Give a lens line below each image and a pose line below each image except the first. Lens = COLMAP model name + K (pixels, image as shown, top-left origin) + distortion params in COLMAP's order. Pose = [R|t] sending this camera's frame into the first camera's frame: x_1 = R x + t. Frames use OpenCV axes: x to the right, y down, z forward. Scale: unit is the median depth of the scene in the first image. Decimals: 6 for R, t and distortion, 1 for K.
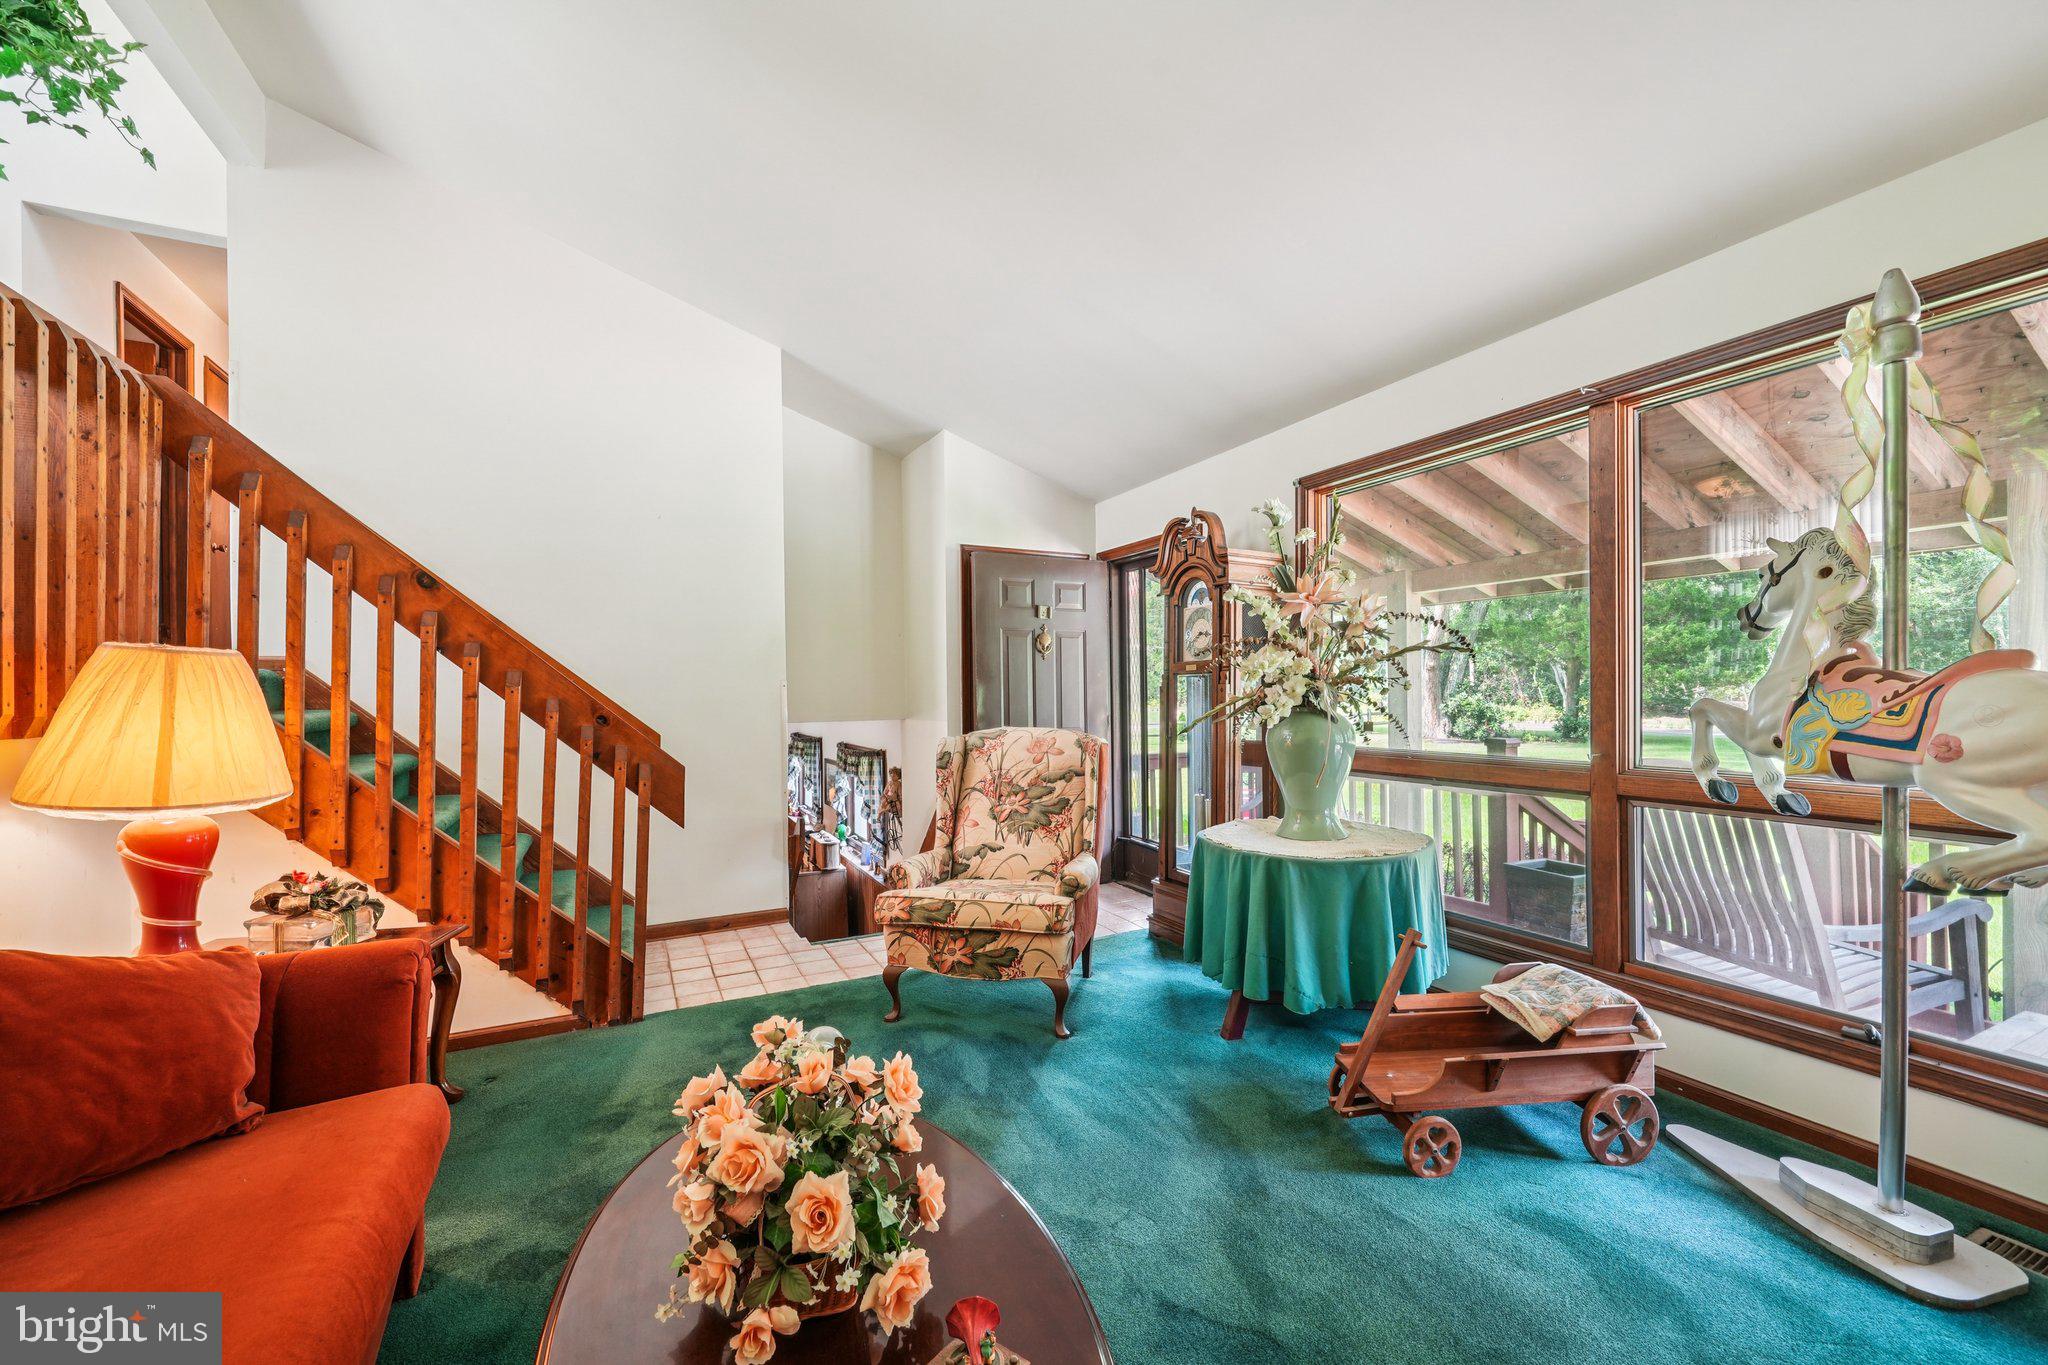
lens RADIAL K [[785.7, 0, 1024.0], [0, 785.7, 682.5], [0, 0, 1]] dist [0.000606, -0.000048]
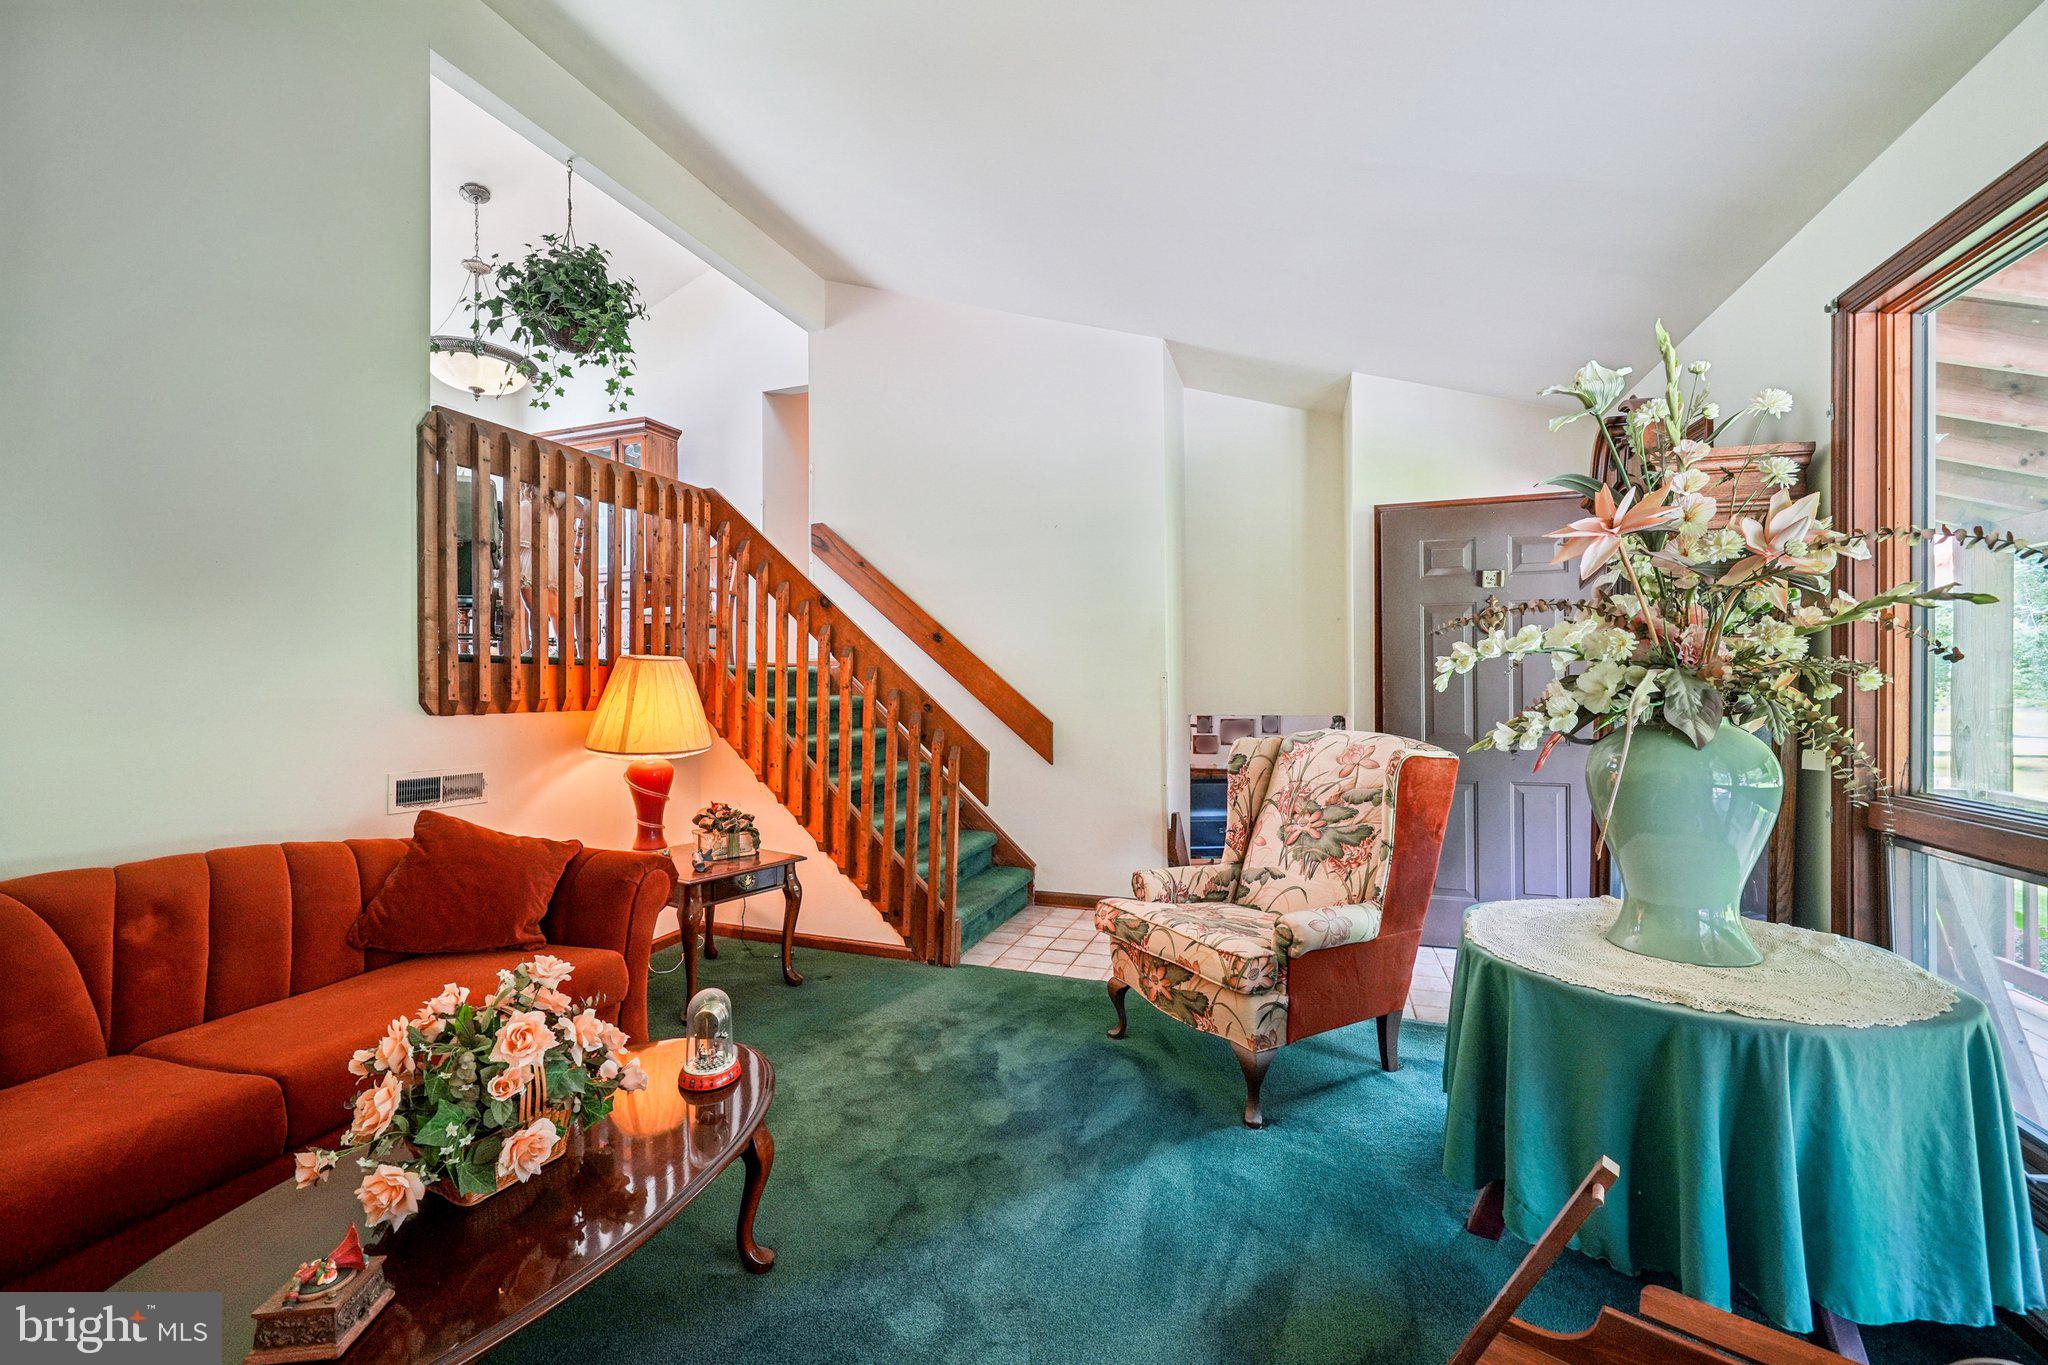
lens RADIAL K [[785.7, 0, 1024.0], [0, 785.7, 682.5], [0, 0, 1]] dist [0.000606, -0.000048]
pose [[0.700828, 0.002925, -0.713324, 0.422439], [0.006049, 0.999931, 0.010043, -0.001586], [0.713304, -0.011353, 0.700762, 0.271641]]
